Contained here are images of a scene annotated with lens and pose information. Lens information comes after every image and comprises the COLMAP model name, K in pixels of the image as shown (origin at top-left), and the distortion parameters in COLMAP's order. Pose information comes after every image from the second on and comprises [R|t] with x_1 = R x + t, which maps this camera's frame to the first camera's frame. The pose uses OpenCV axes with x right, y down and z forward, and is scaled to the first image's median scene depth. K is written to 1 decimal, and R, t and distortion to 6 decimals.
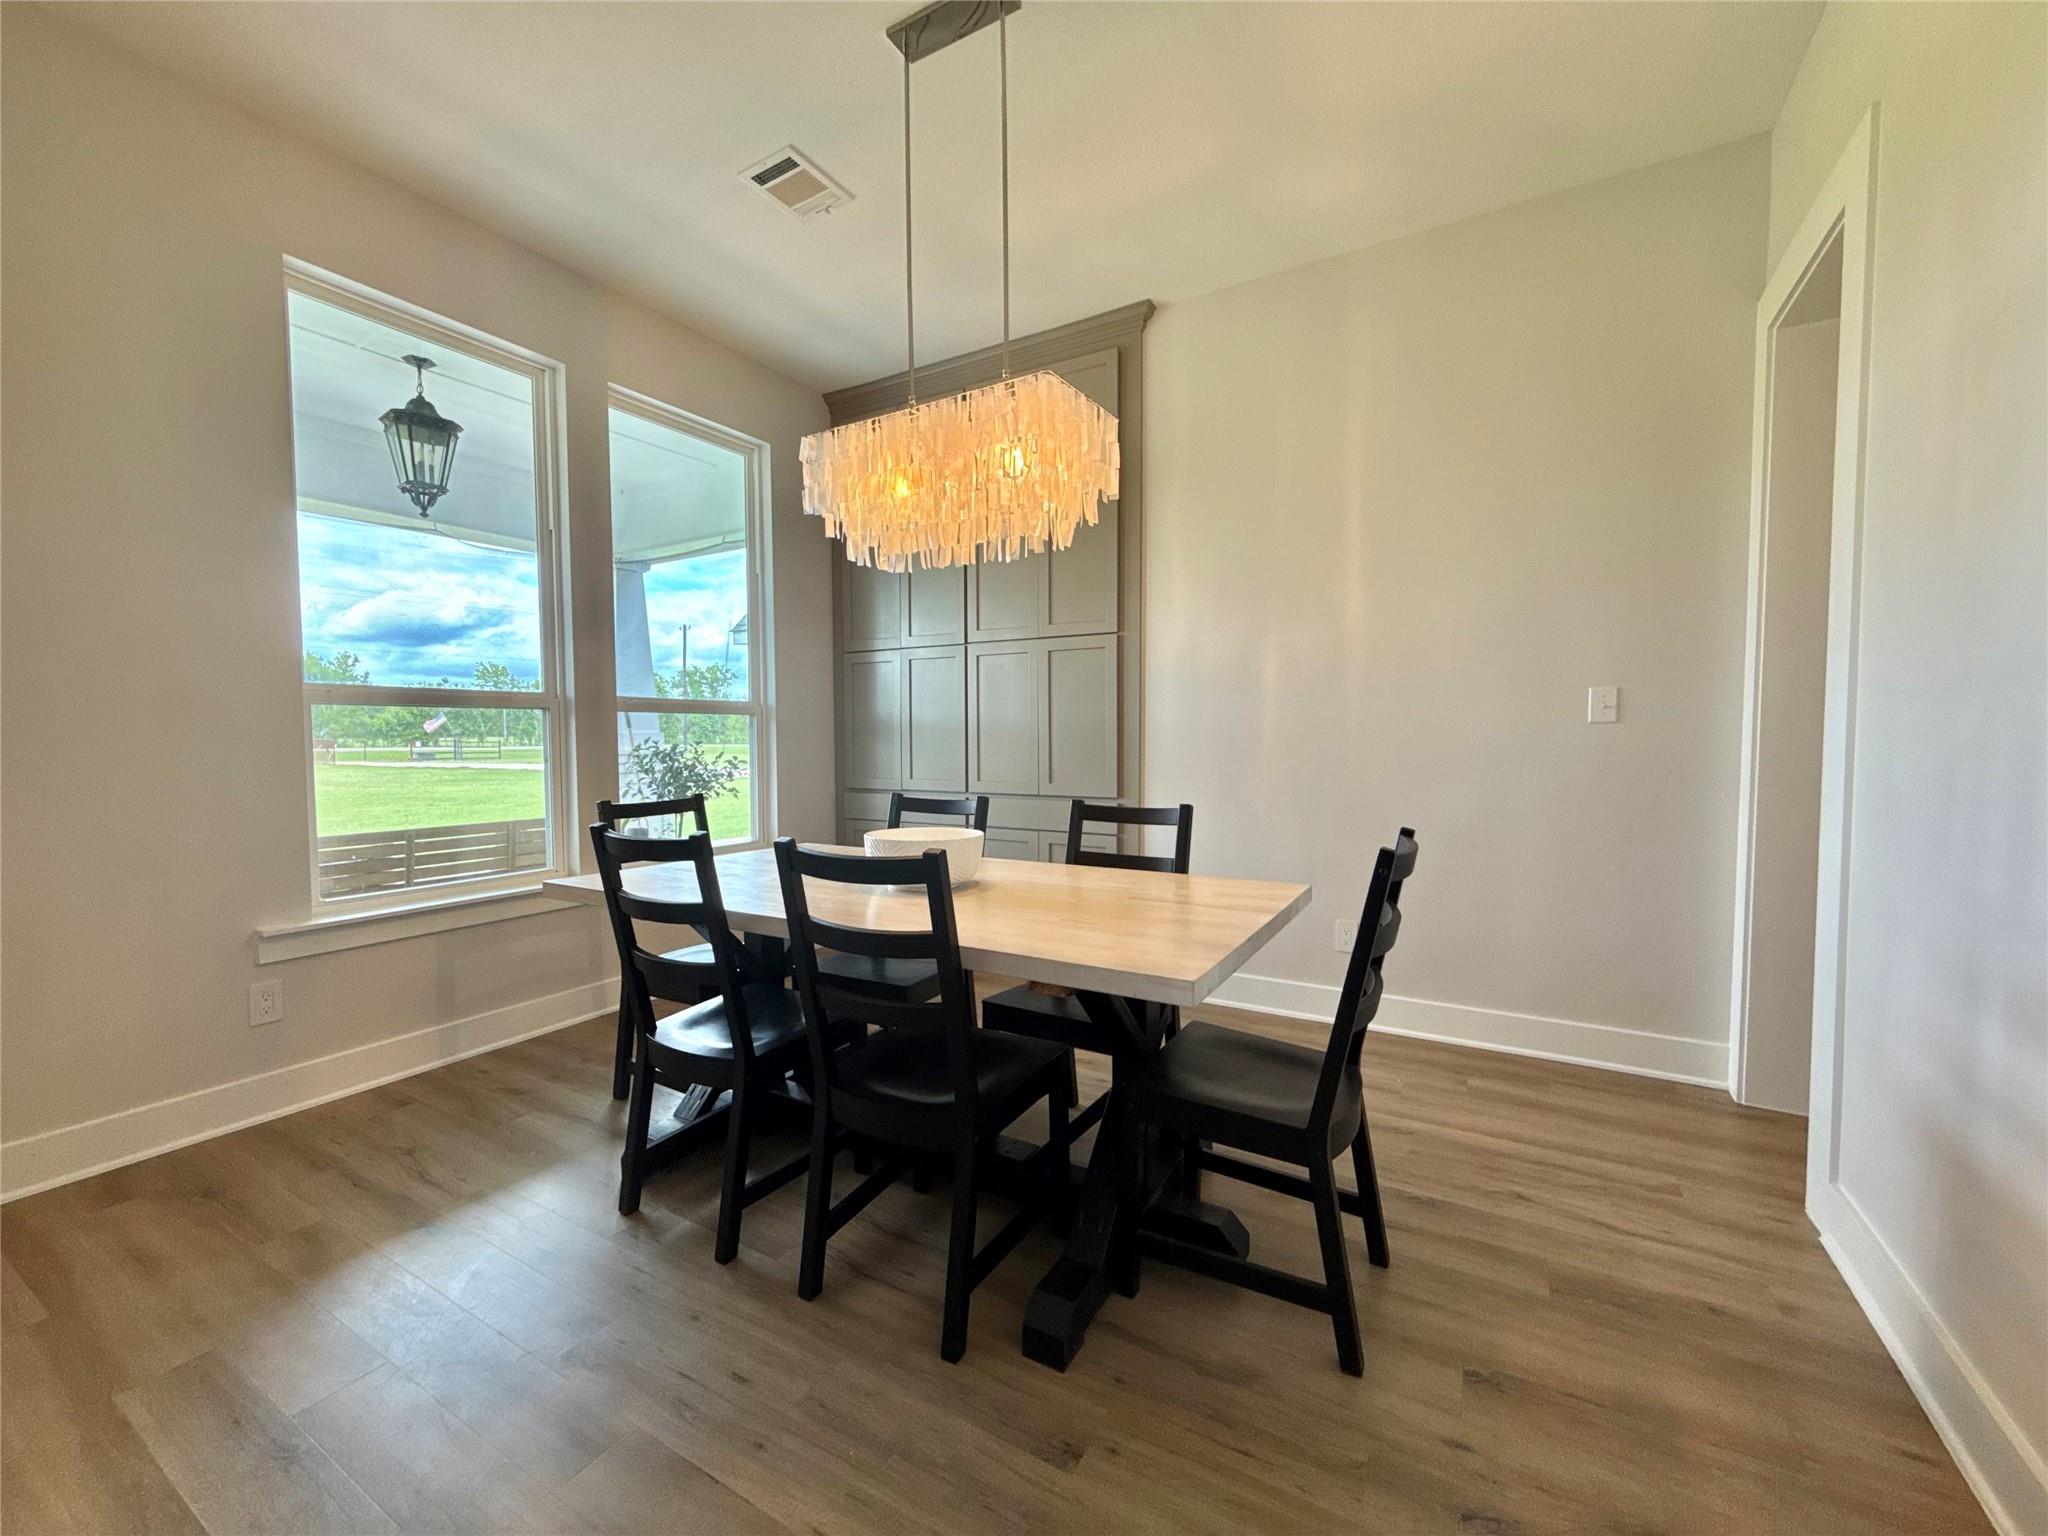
lens RADIAL K [[818.9, 0, 1018.2], [0, 818.9, 767.7], [0, 0, 1]] dist [-0.000521, 0.000283]
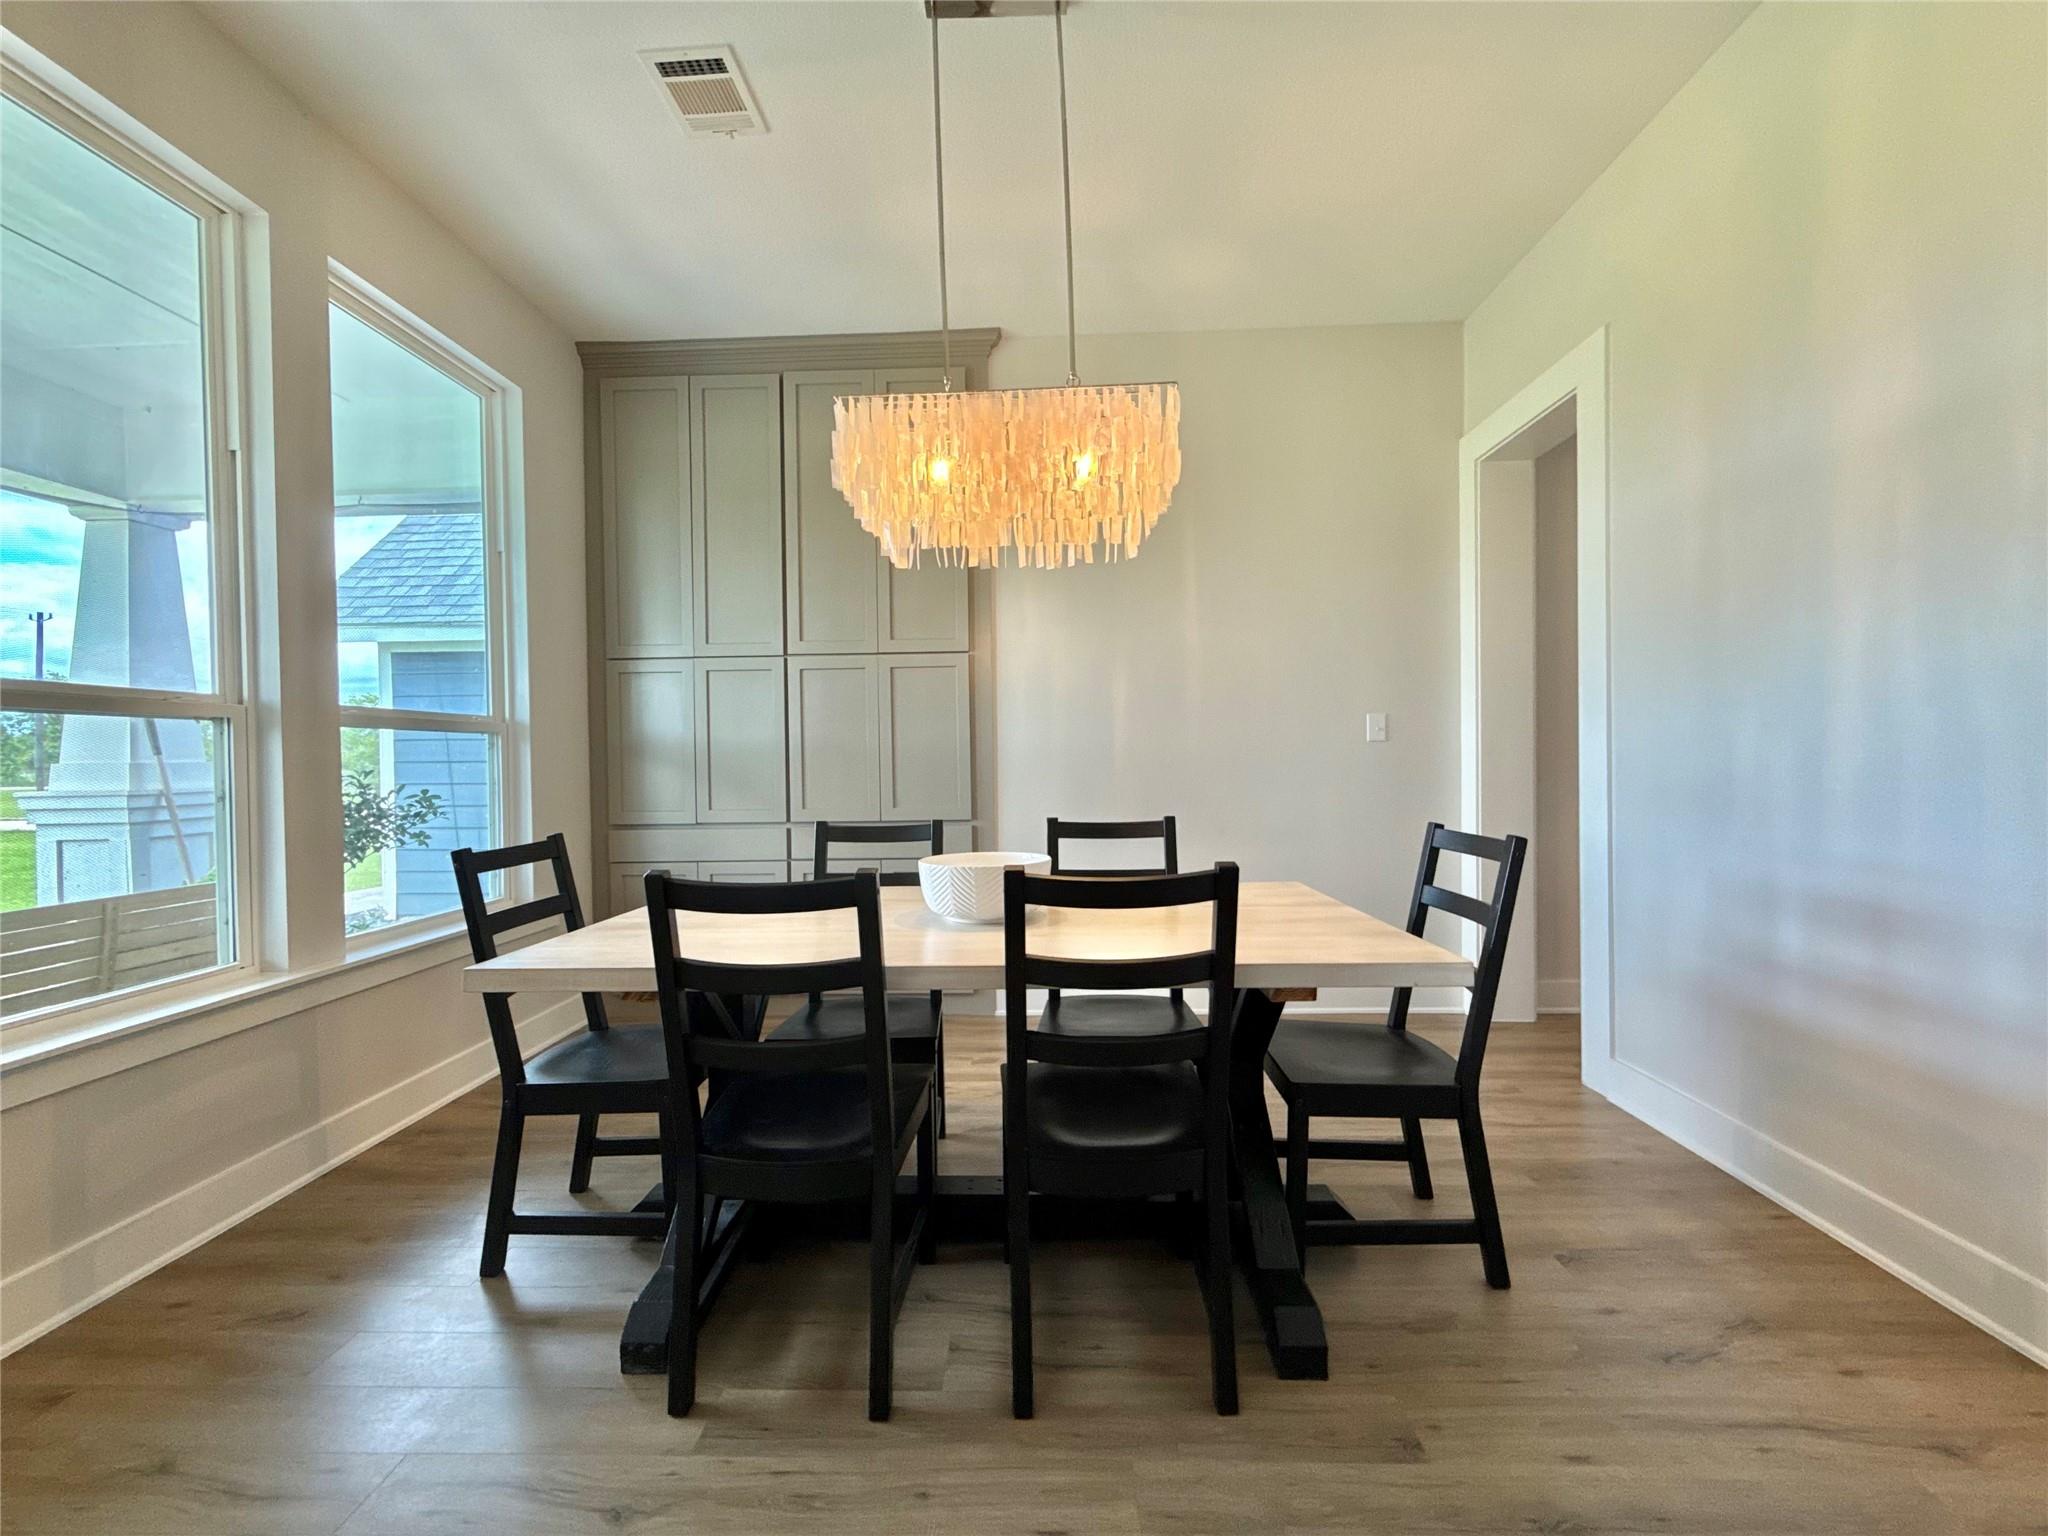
lens RADIAL K [[818.9, 0, 1018.2], [0, 818.9, 767.7], [0, 0, 1]] dist [-0.000521, 0.000283]
pose [[0.877188, -0.013418, 0.479960, -0.420414], [0.030481, 0.999149, -0.027776, 0.005124], [-0.479179, 0.038994, 0.876851, 0.154987]]
